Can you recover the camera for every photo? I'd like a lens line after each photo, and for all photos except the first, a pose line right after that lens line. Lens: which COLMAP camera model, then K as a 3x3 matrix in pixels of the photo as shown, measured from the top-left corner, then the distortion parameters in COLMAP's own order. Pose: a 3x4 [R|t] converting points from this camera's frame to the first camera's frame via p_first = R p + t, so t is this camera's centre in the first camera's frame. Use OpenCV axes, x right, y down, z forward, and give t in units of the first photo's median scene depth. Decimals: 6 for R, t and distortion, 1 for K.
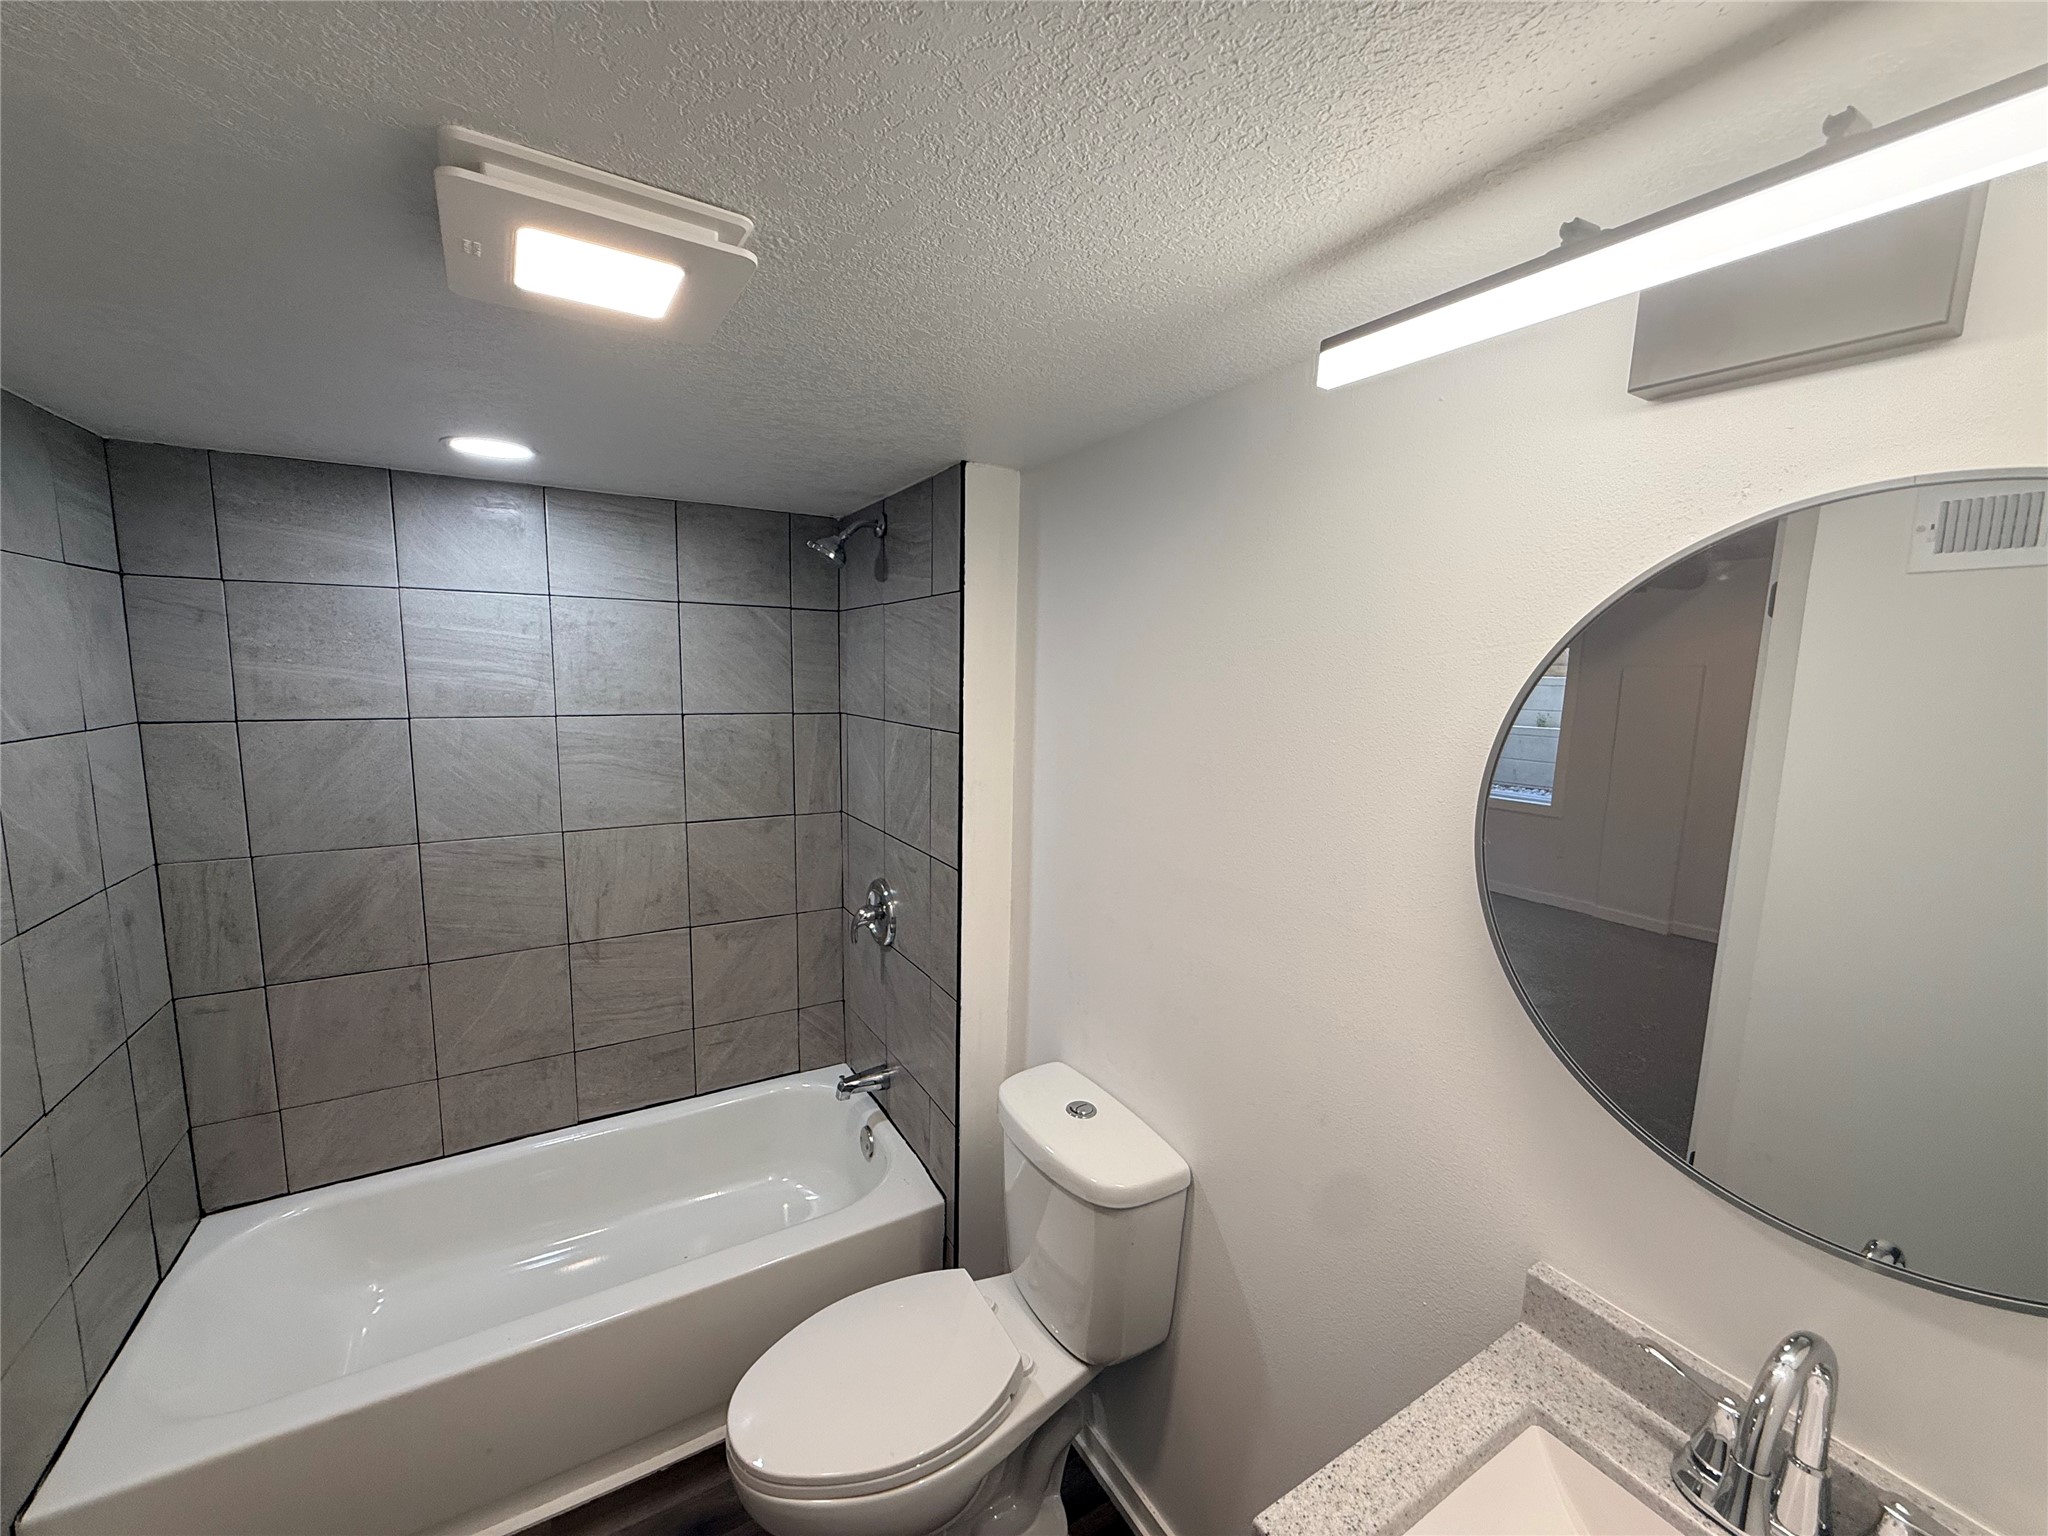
lens RADIAL K [[813.2, 0, 1024.3], [0, 813.2, 772.1], [0, 0, 1]] dist [-0.000313, 0.000450]
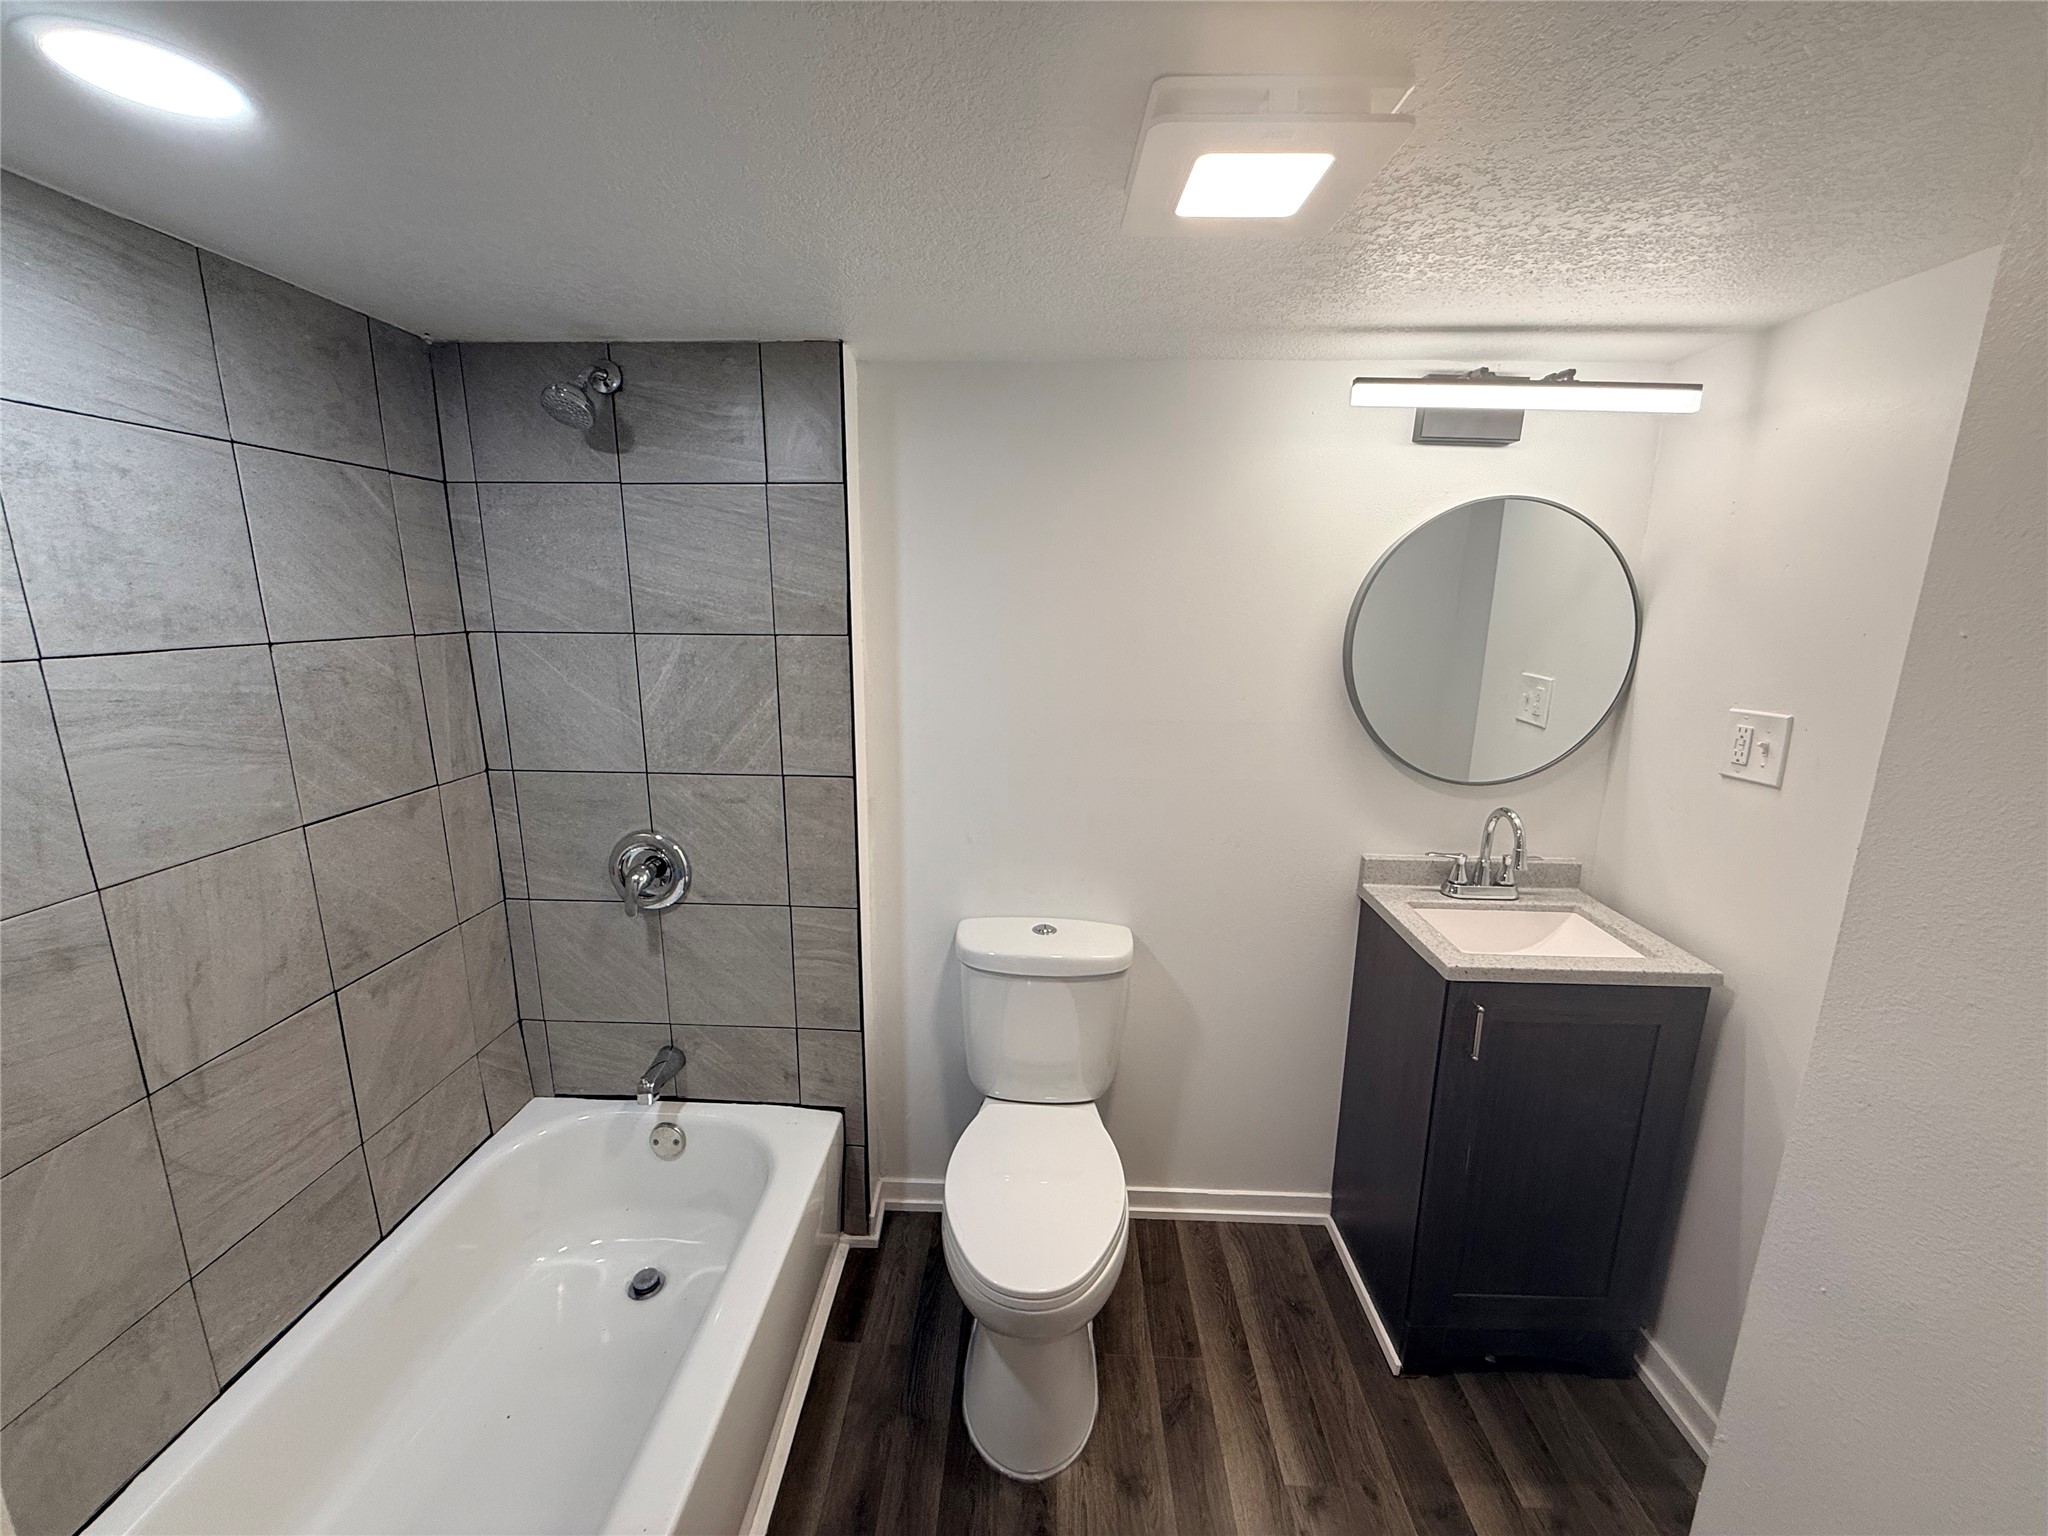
lens RADIAL K [[813.2, 0, 1017.8], [0, 813.2, 773.1], [0, 0, 1]] dist [-0.000313, 0.000450]
pose [[0.542918, -0.194346, 0.816988, -0.629612], [0.108338, 0.980933, 0.161351, -0.016445], [-0.832768, 0.000911, 0.553621, 0.235720]]
